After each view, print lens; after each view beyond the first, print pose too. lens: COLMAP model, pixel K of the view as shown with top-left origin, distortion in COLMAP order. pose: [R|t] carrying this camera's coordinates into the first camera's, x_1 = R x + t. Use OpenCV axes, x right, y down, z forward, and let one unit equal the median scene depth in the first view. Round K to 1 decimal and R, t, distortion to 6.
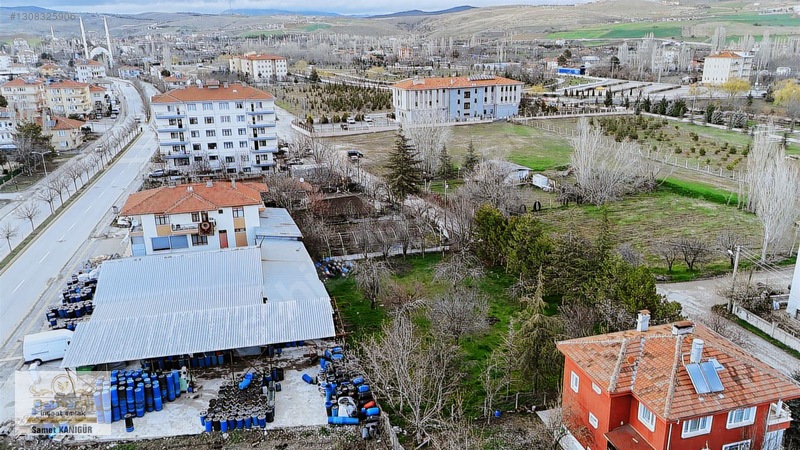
lens RADIAL K [[583.8, 0, 401.0], [0, 583.8, 227.0], [0, 0, 1]] dist [0.073159, -0.062257]
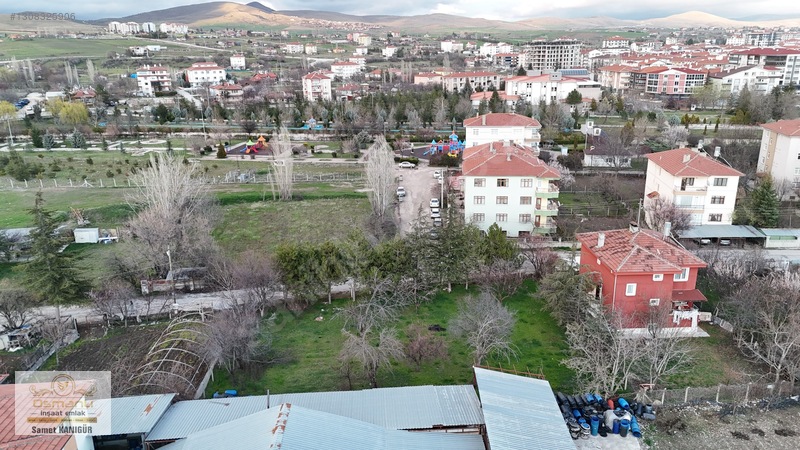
lens RADIAL K [[583.8, 0, 401.0], [0, 583.8, 227.0], [0, 0, 1]] dist [0.073159, -0.062257]
pose [[0.228099, -0.277974, 0.933114, -0.372540], [0.309459, 0.929380, 0.201215, -0.111046], [-0.923150, 0.242864, 0.298012, 0.355864]]
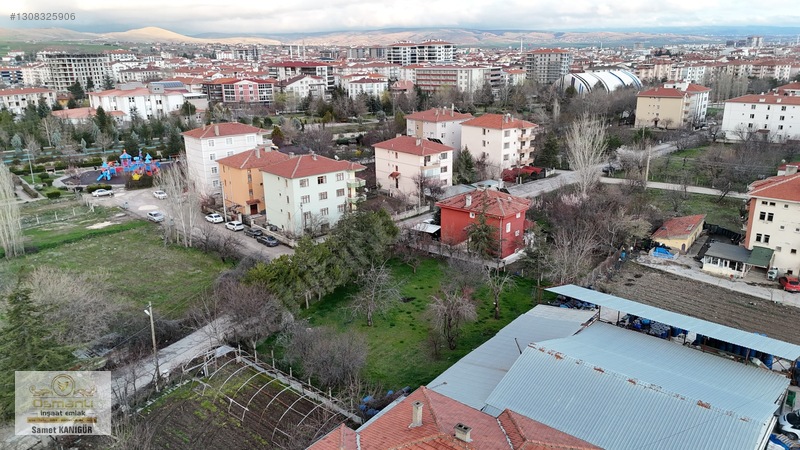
lens RADIAL K [[583.8, 0, 401.0], [0, 583.8, 227.0], [0, 0, 1]] dist [0.073159, -0.062257]
pose [[-0.554251, -0.216991, 0.803567, -0.363034], [0.279985, 0.860559, 0.425497, -0.226380], [-0.783846, 0.460819, -0.416212, 0.708081]]
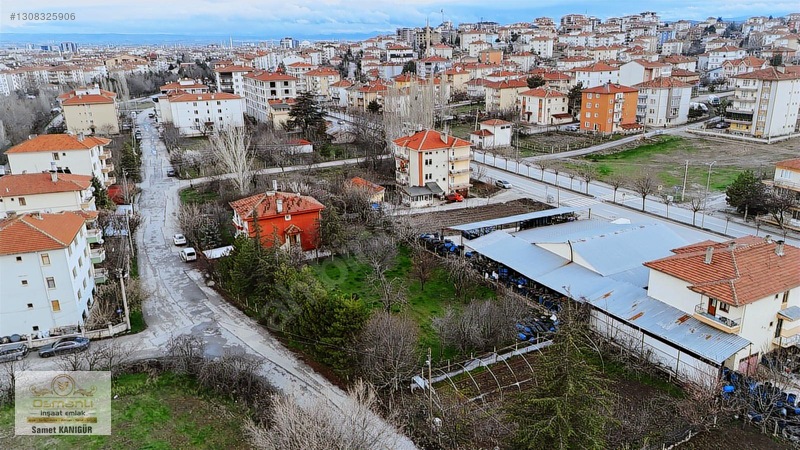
lens RADIAL K [[583.8, 0, 401.0], [0, 583.8, 227.0], [0, 0, 1]] dist [0.073159, -0.062257]
pose [[-0.980375, 0.097411, -0.171394, 0.124279], [-0.021072, 0.812639, 0.582387, -0.322014], [0.196012, 0.574569, -0.794638, 0.934562]]
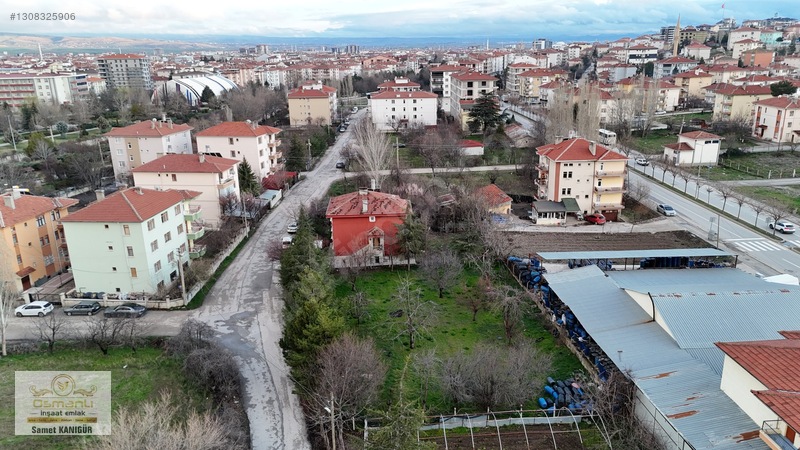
lens RADIAL K [[583.8, 0, 401.0], [0, 583.8, 227.0], [0, 0, 1]] dist [0.073159, -0.062257]
pose [[-0.973616, -0.030201, 0.226183, -0.045323], [0.105334, 0.819800, 0.562879, -0.288521], [-0.202425, 0.571853, -0.794989, 0.879359]]
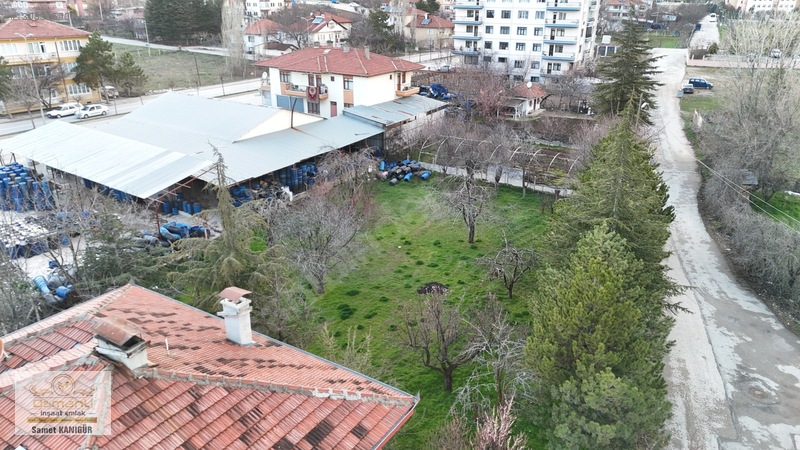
lens RADIAL K [[583.8, 0, 401.0], [0, 583.8, 227.0], [0, 0, 1]] dist [0.073159, -0.062257]
pose [[0.670265, 0.298093, -0.679622, 0.254531], [-0.245084, 0.953314, 0.176429, 0.003143], [0.700485, 0.048310, 0.712030, 0.279329]]
